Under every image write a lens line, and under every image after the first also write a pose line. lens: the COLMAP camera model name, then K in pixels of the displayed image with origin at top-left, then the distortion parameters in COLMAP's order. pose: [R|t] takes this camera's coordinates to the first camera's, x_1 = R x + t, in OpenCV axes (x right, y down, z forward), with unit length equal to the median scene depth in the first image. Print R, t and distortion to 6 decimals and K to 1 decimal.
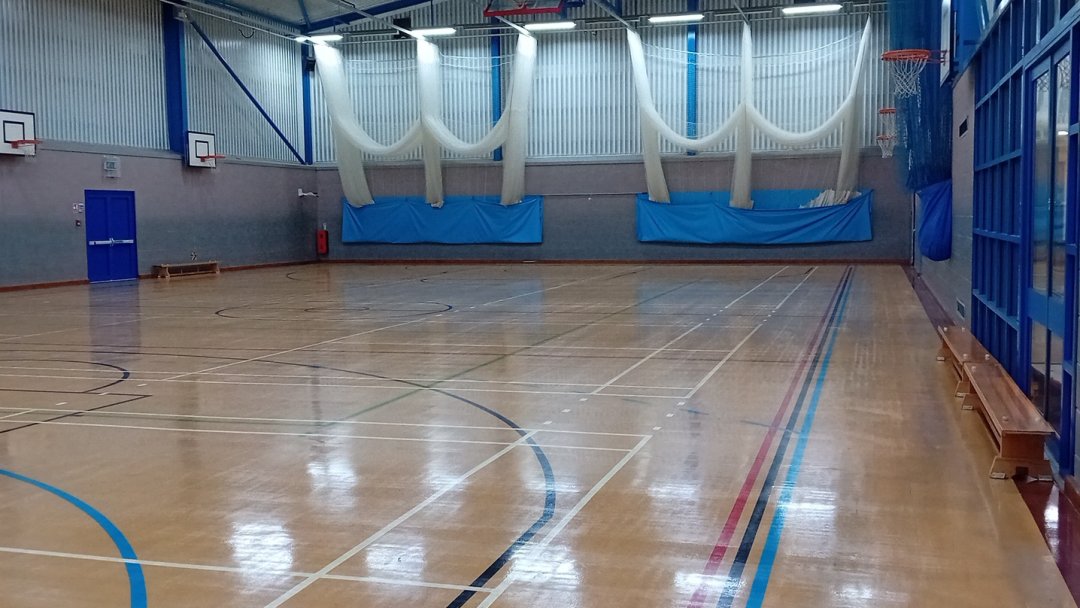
lens RADIAL K [[1109.4, 0, 544.4], [0, 1109.4, 302.8], [0, 0, 1]] dist [0.140676, -0.356657]
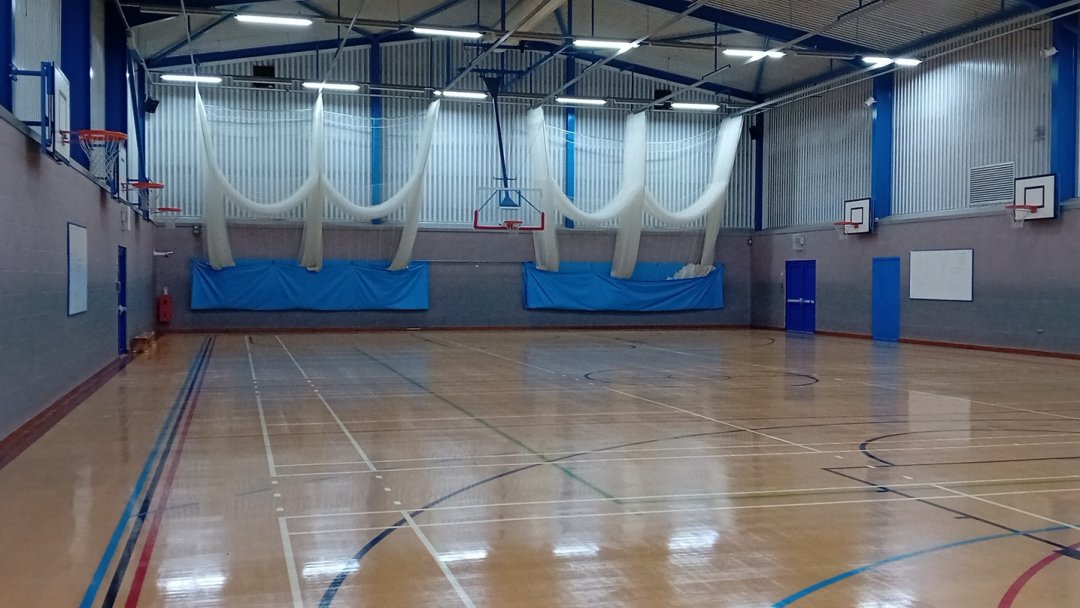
lens RADIAL K [[1109.4, 0, 544.4], [0, 1109.4, 302.8], [0, 0, 1]] dist [0.140676, -0.356657]
pose [[0.850985, 0.005365, 0.525162, -0.436024], [0.027487, 0.998122, -0.054738, -0.003651], [-0.524470, 0.061016, 0.849240, 0.114986]]
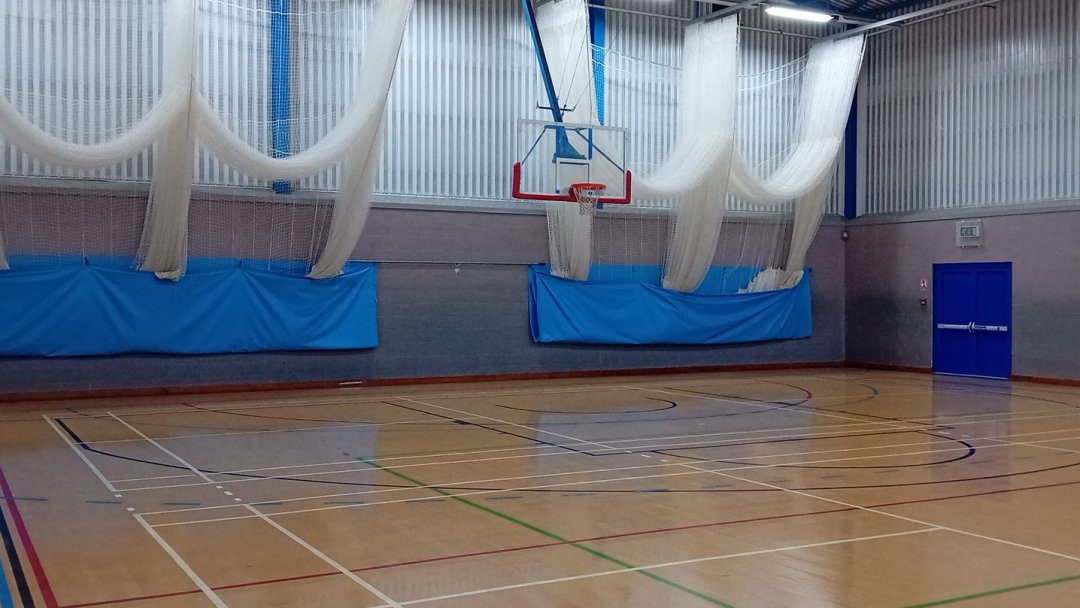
lens RADIAL K [[1109.4, 0, 544.4], [0, 1109.4, 302.8], [0, 0, 1]] dist [0.140676, -0.356657]
pose [[0.705352, 0.006084, 0.708831, -0.338819], [0.045249, 0.997537, -0.053589, -0.043655], [-0.707412, 0.069873, 0.703340, 0.560773]]
